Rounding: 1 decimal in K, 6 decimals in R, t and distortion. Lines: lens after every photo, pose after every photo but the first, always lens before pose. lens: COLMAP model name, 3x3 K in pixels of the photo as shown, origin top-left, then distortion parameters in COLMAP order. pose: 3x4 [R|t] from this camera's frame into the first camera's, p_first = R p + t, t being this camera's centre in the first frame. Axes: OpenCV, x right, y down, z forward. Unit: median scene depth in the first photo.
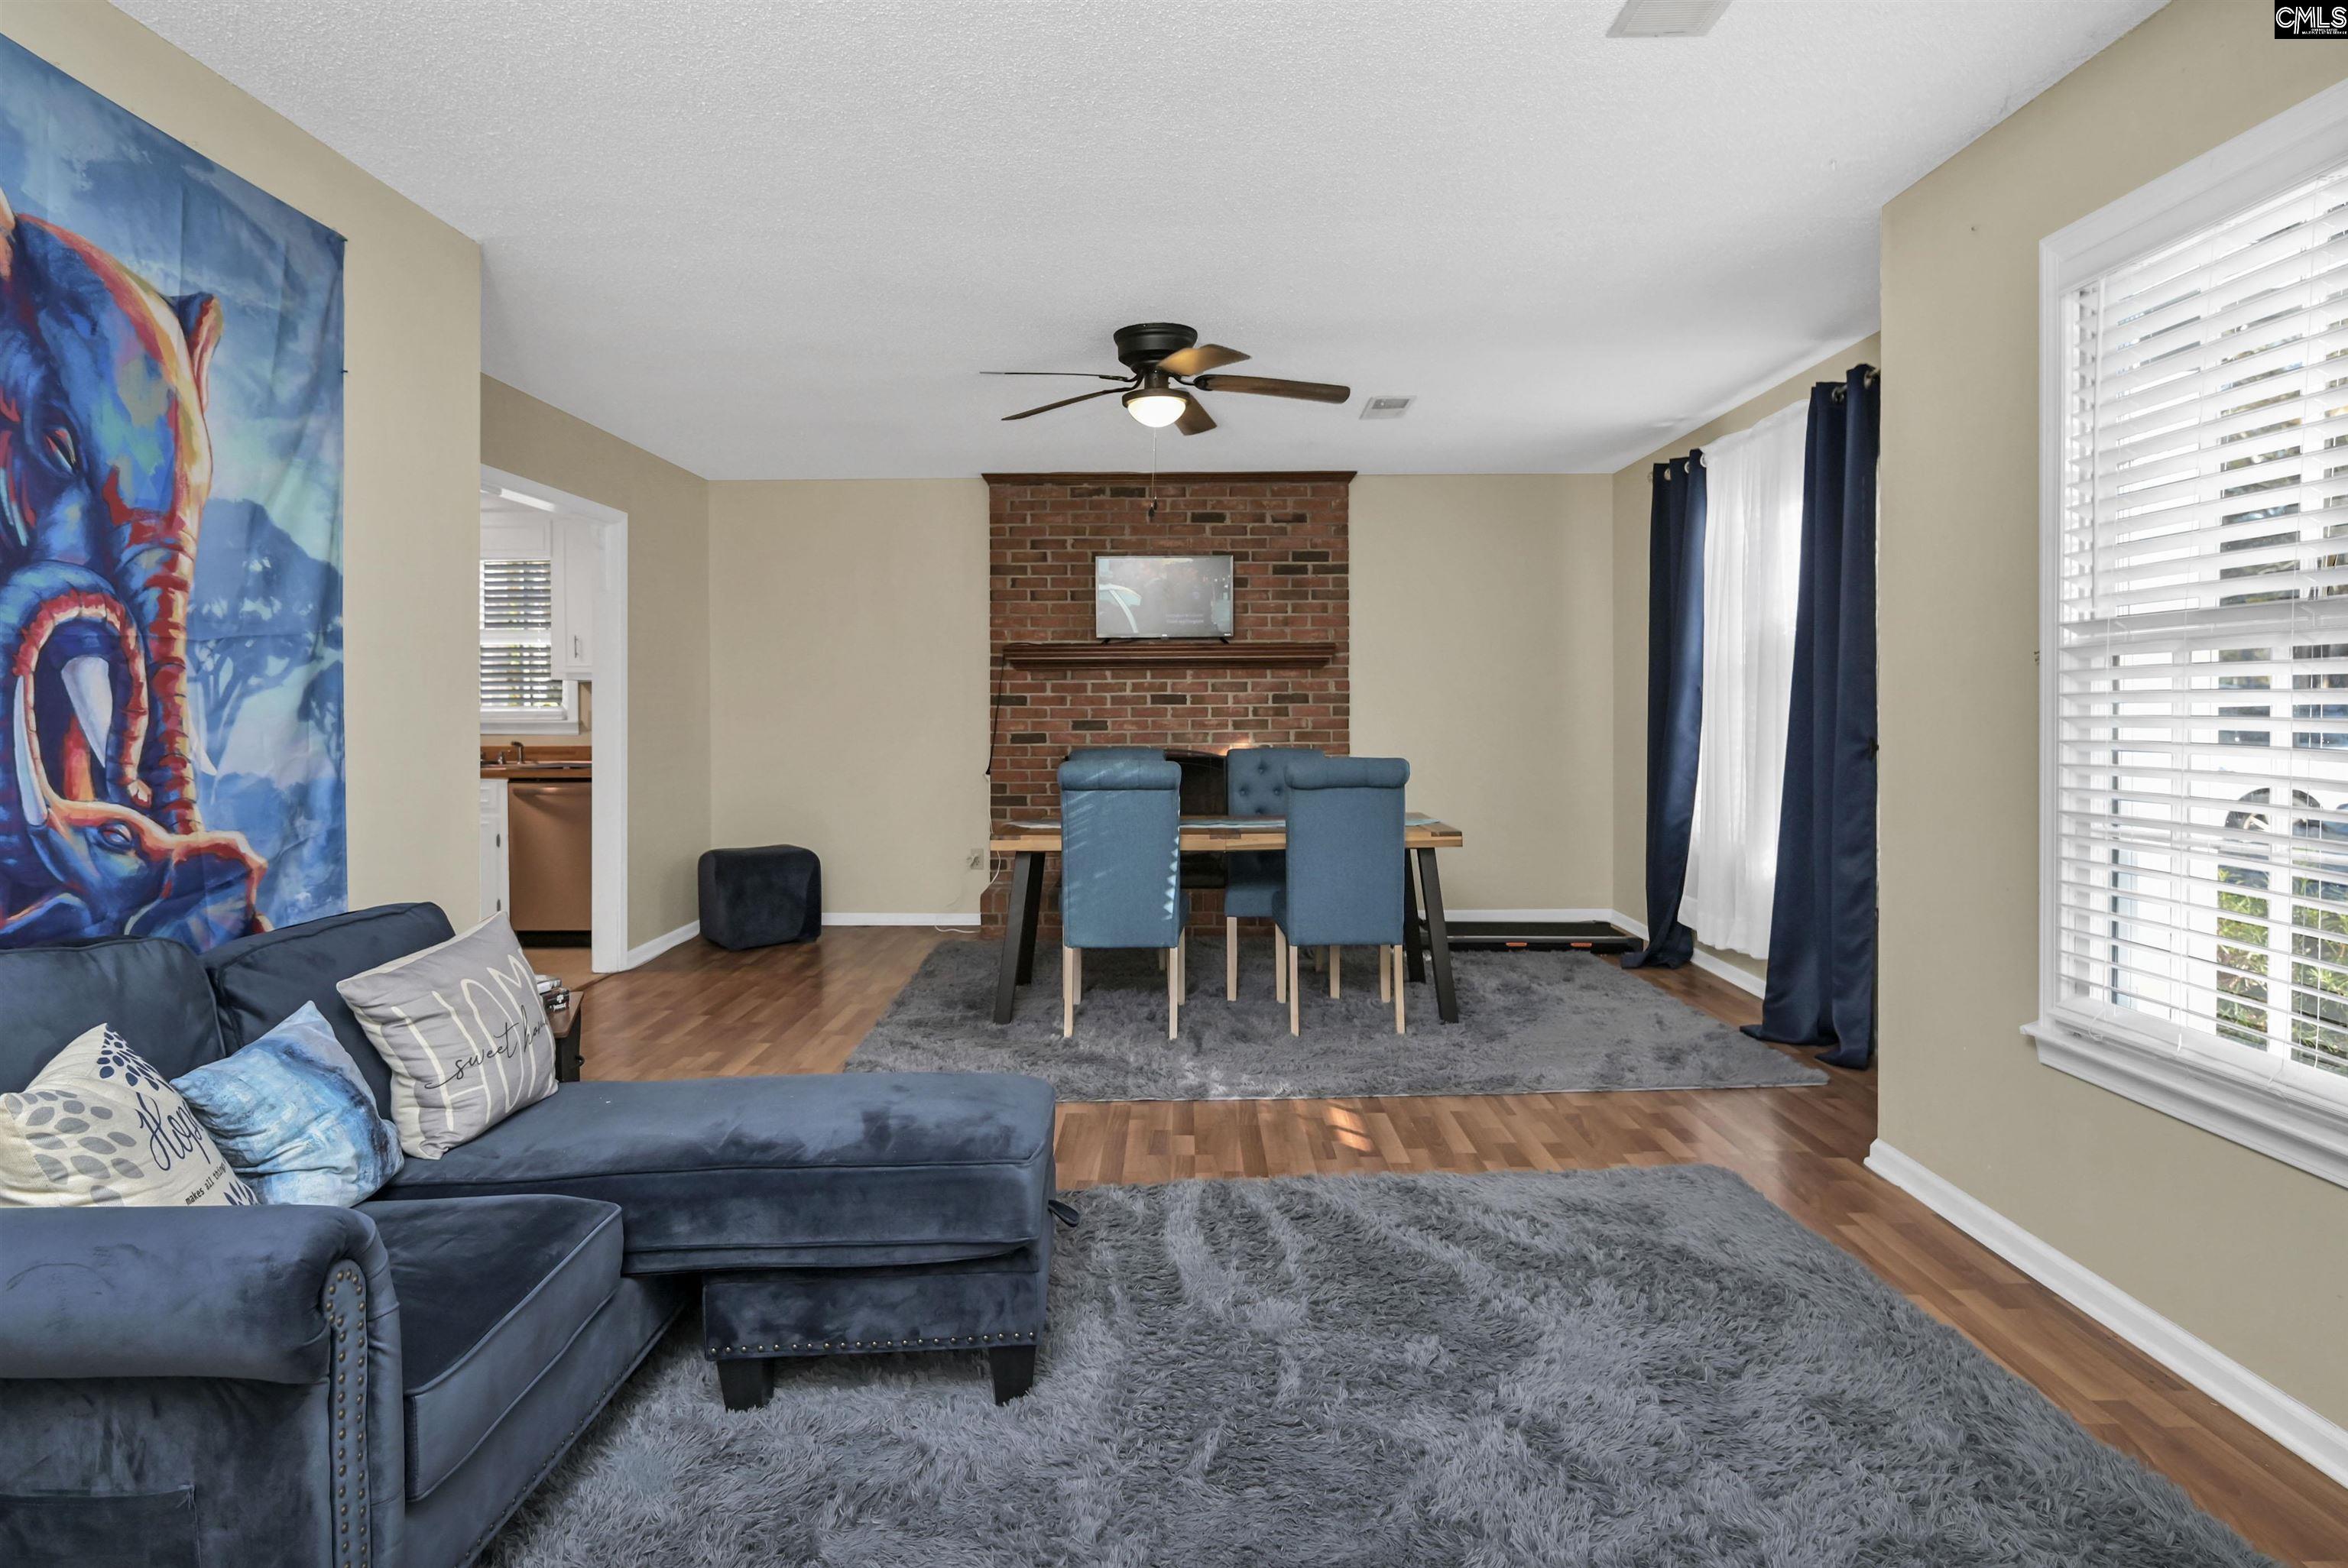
lens RADIAL K [[1227.4, 0, 1163.8], [0, 1227.4, 735.6], [0, 0, 1]] dist [-0.000055, -0.014448]
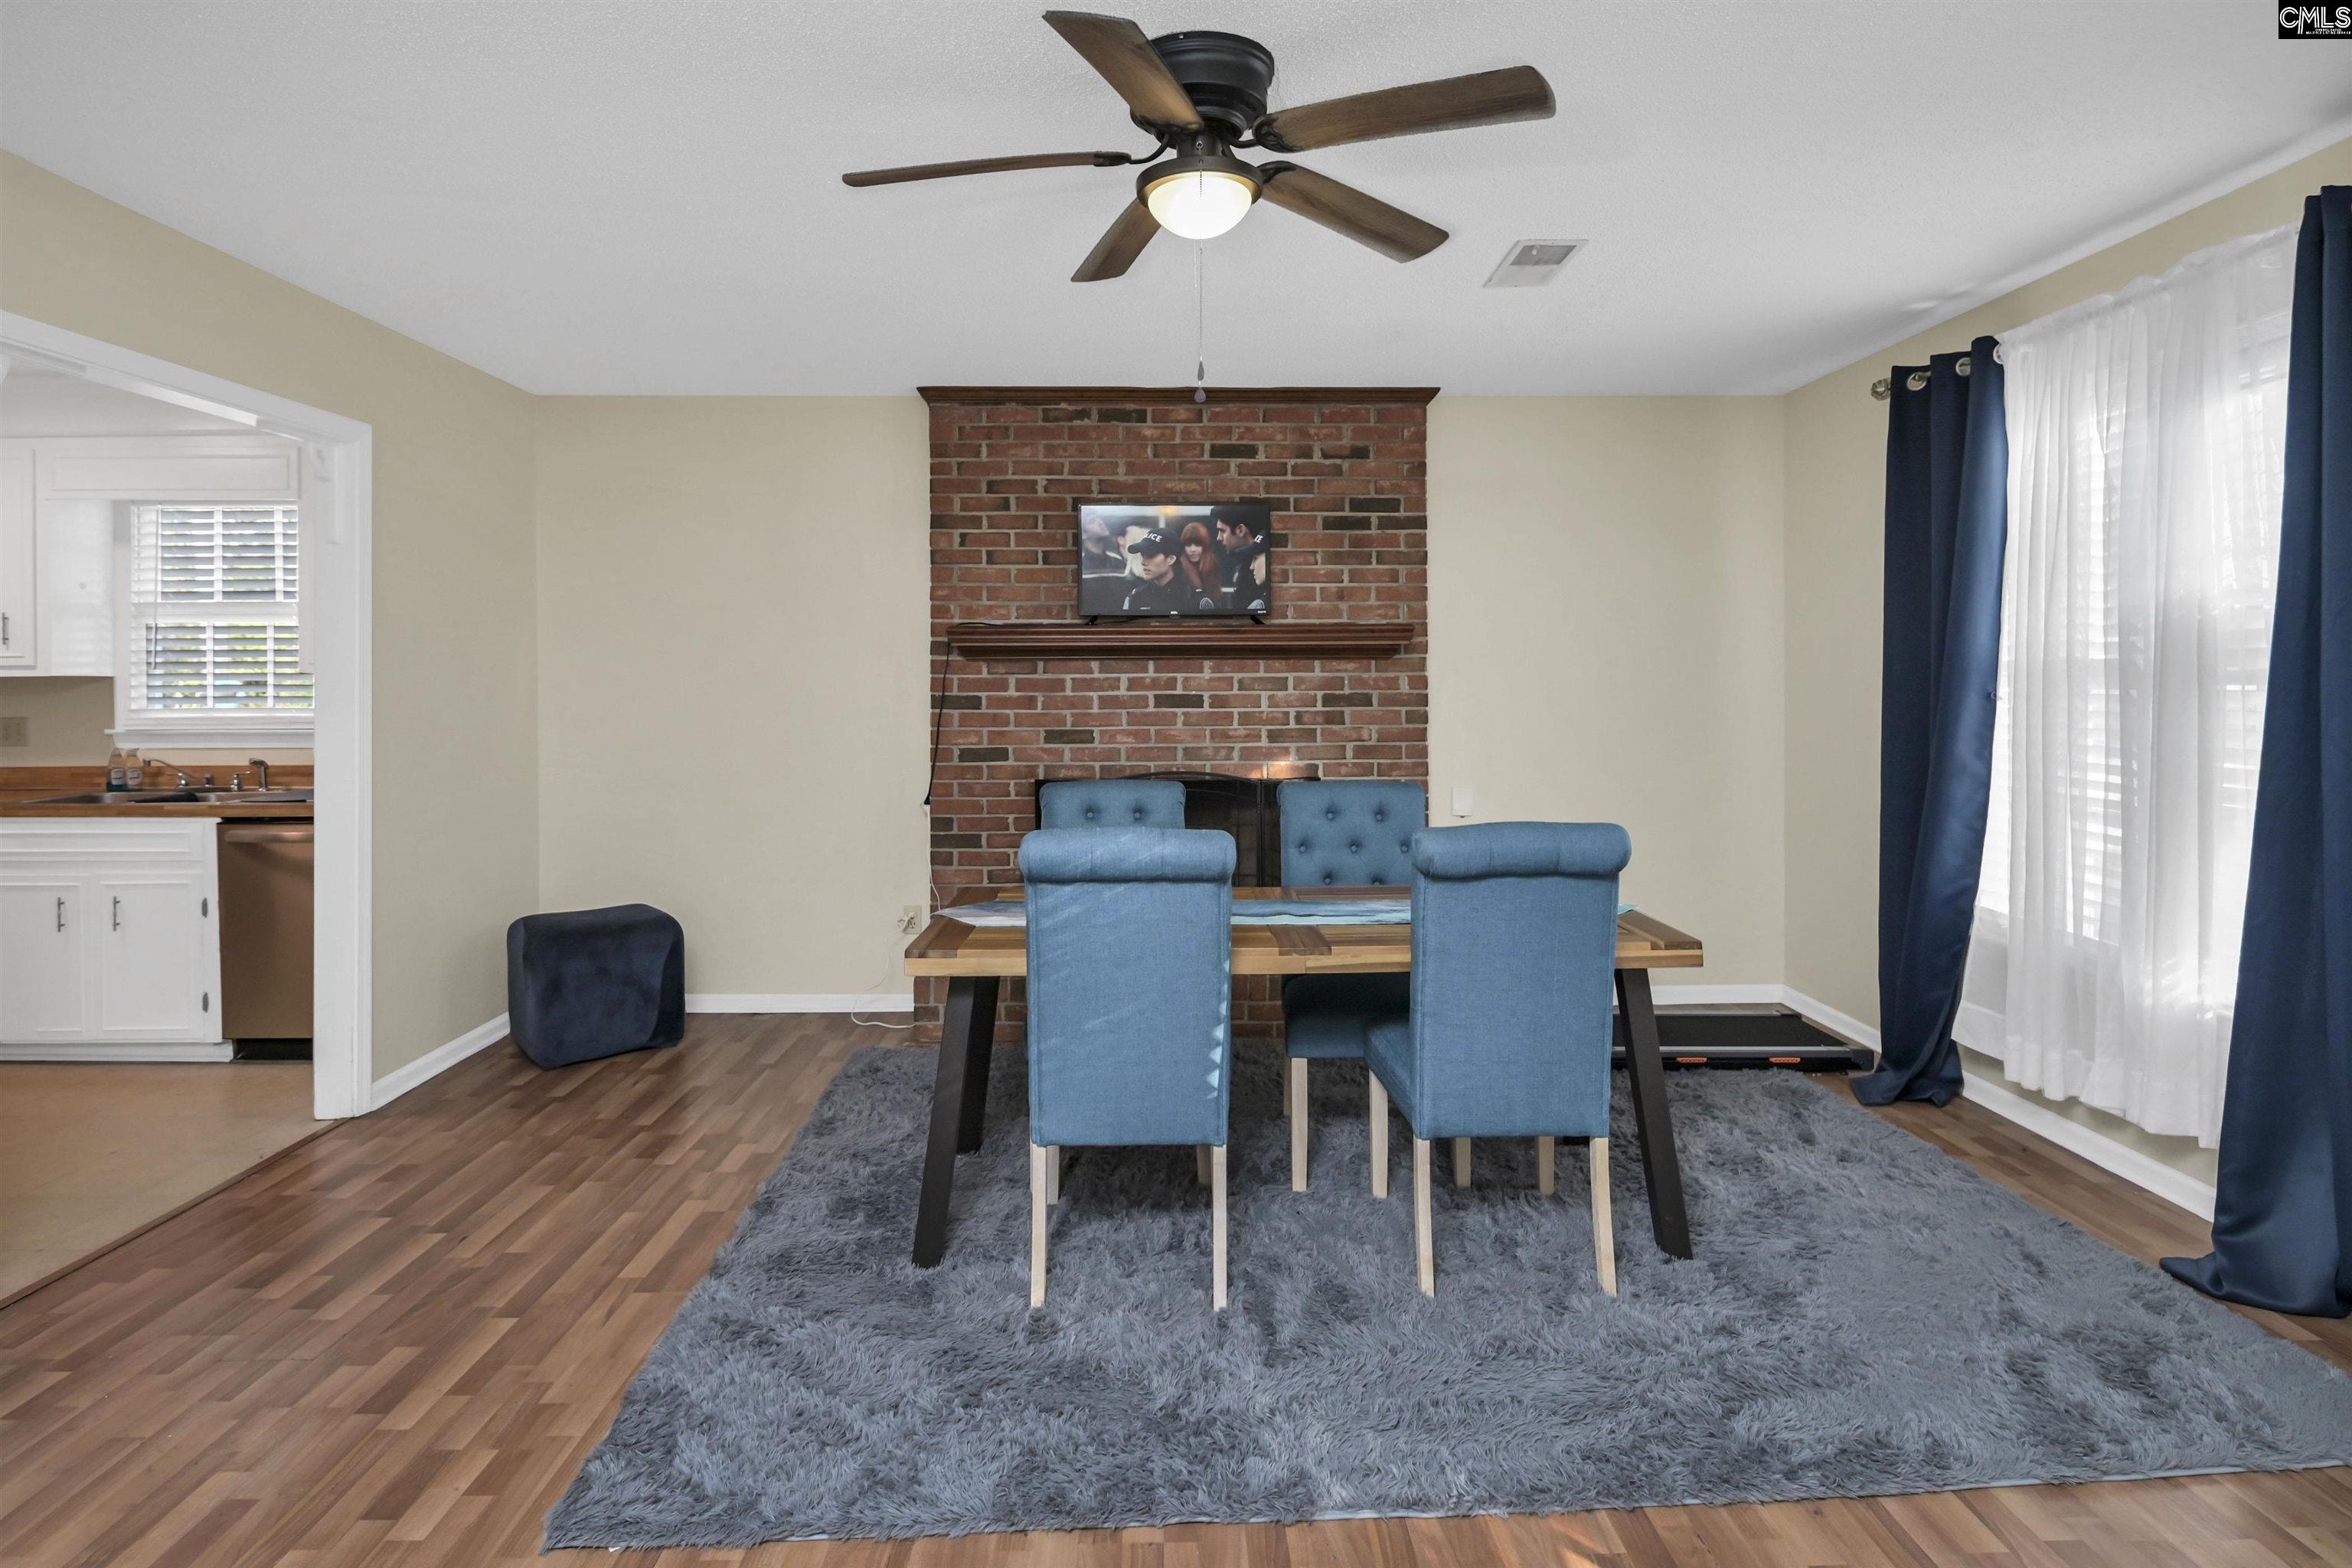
lens RADIAL K [[1224.5, 0, 1172.1], [0, 1224.5, 690.4], [0, 0, 1]] dist [-0.000912, -0.005021]
pose [[0.999524, 0.002007, 0.030791, -0.030937], [-0.001389, 0.999798, -0.020070, -0.029573], [-0.030825, 0.020018, 0.999324, 0.388425]]
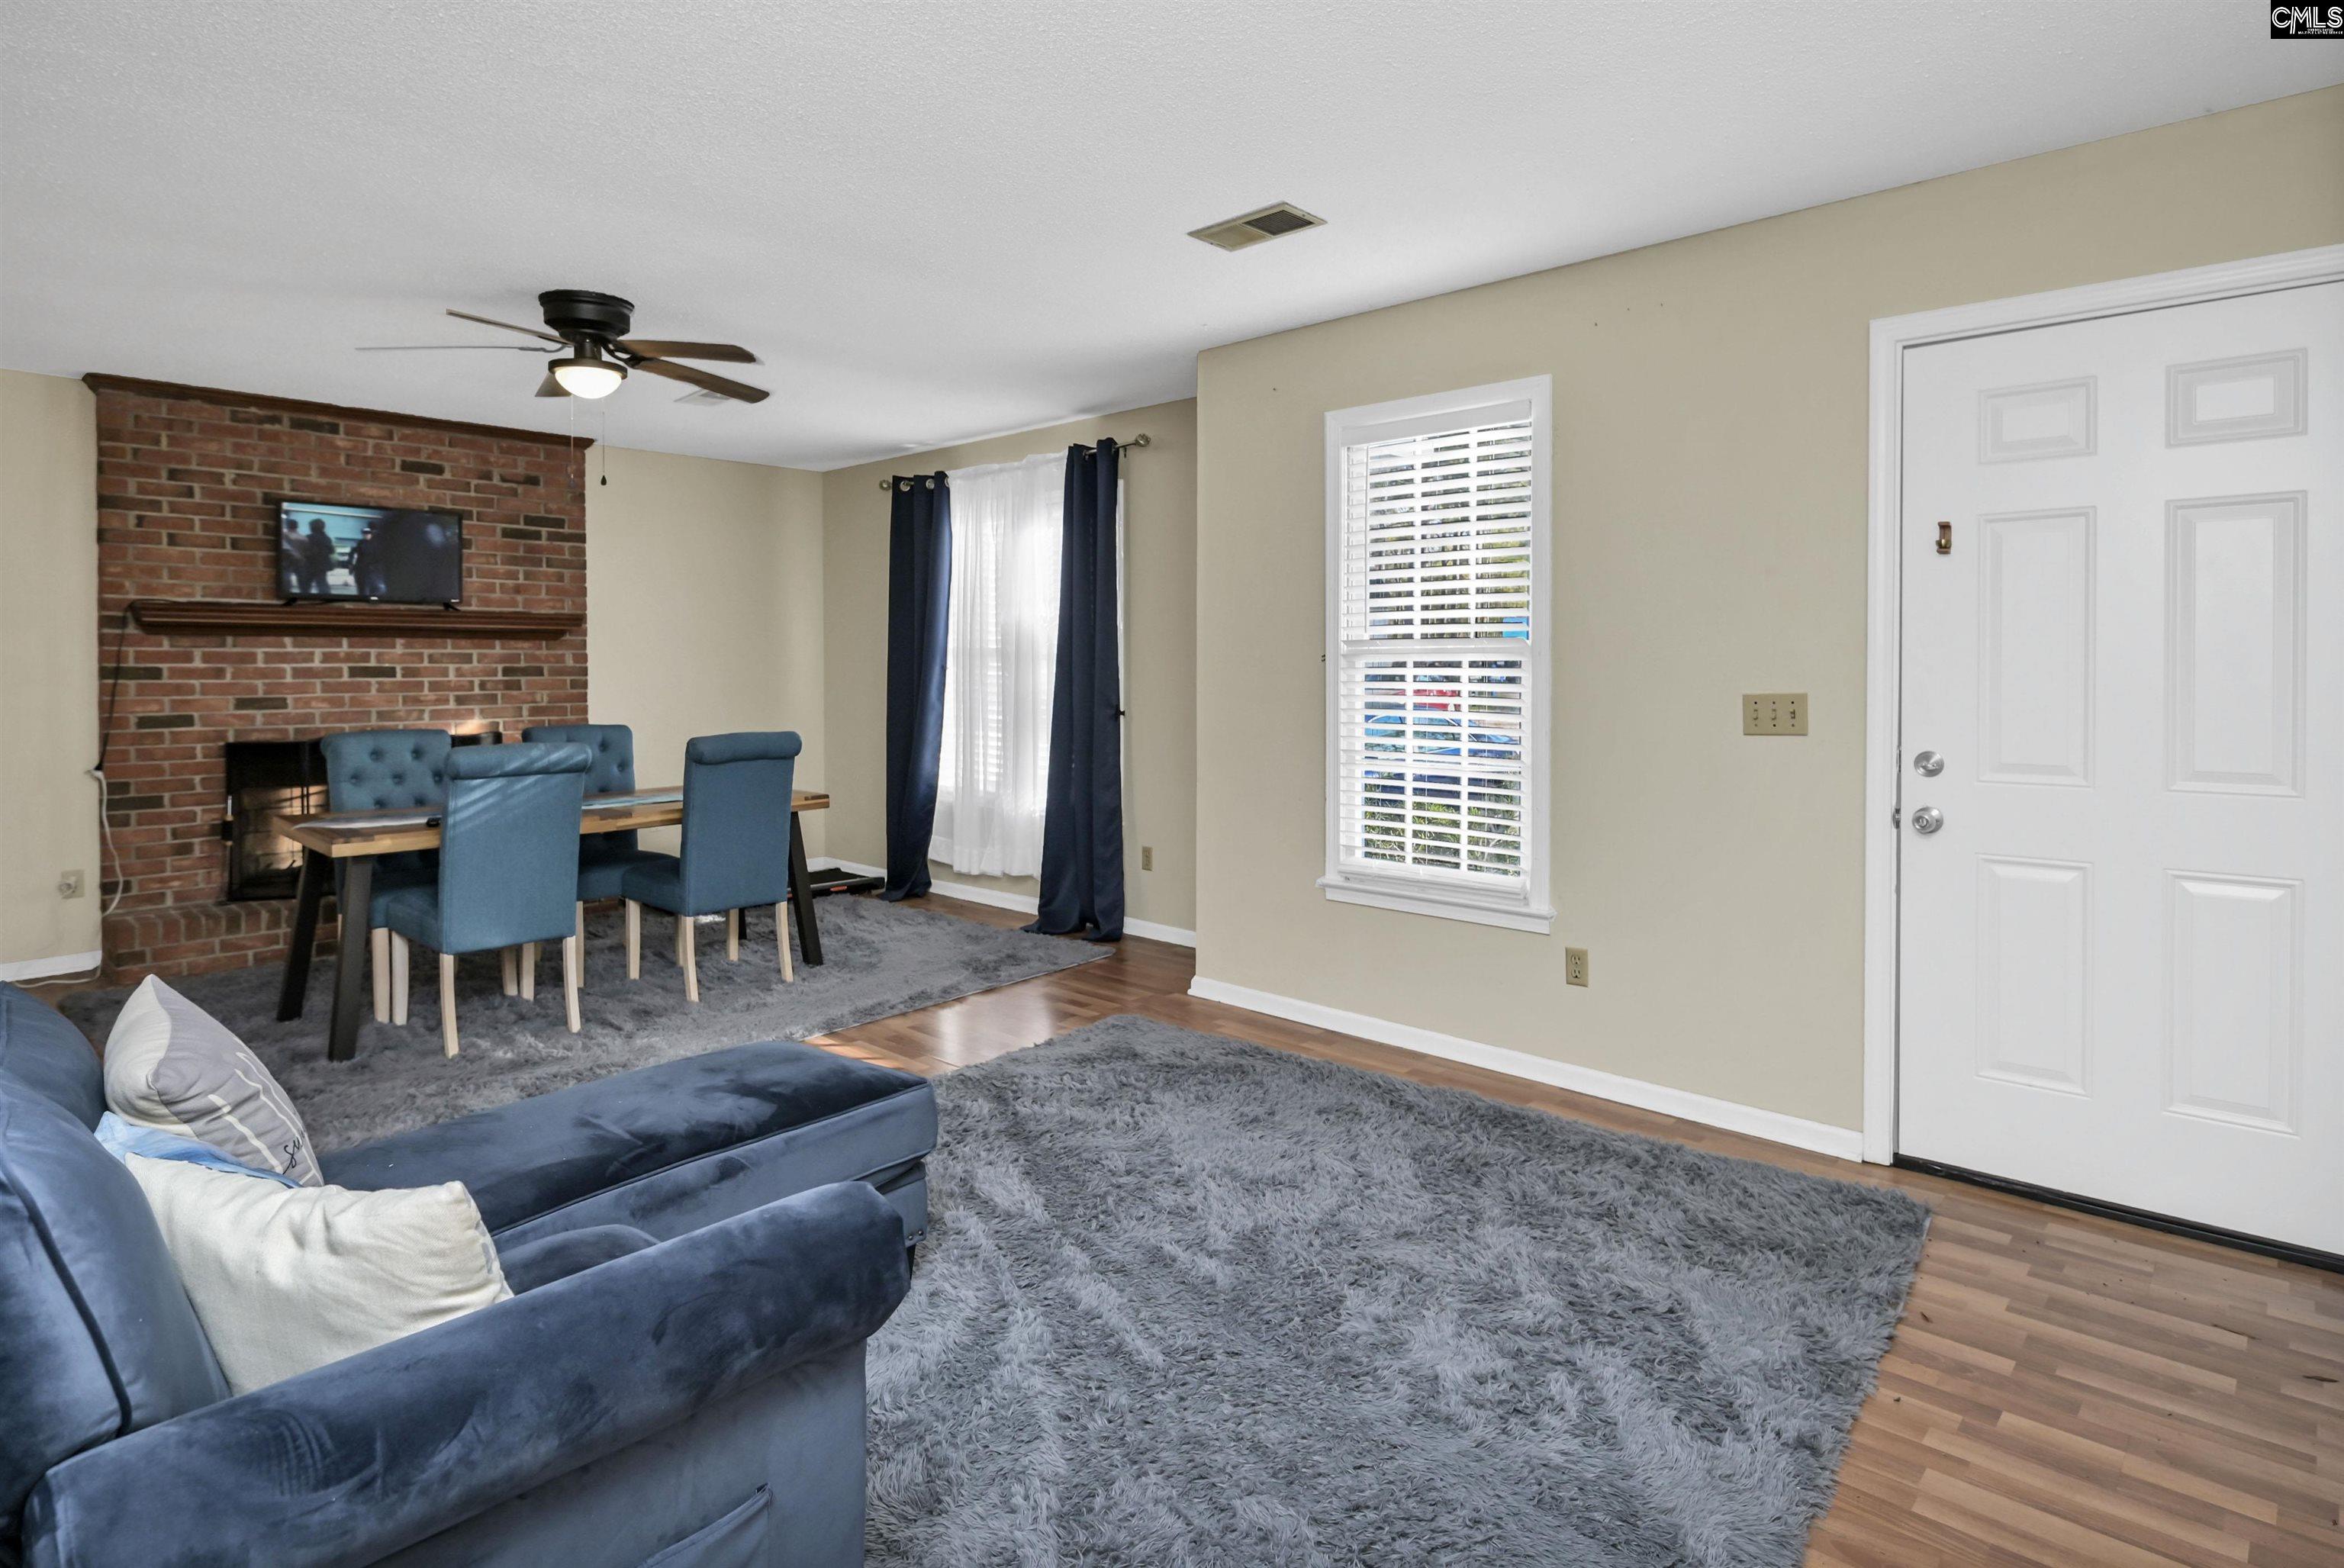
lens RADIAL K [[1220.3, 0, 1168.1], [0, 1220.3, 690.7], [0, 0, 1]] dist [-0.000912, -0.005021]
pose [[0.672243, -0.008961, 0.740276, -0.353737], [0.013769, 0.999905, -0.000400, -0.011537], [-0.740202, 0.010462, 0.672303, 0.013435]]
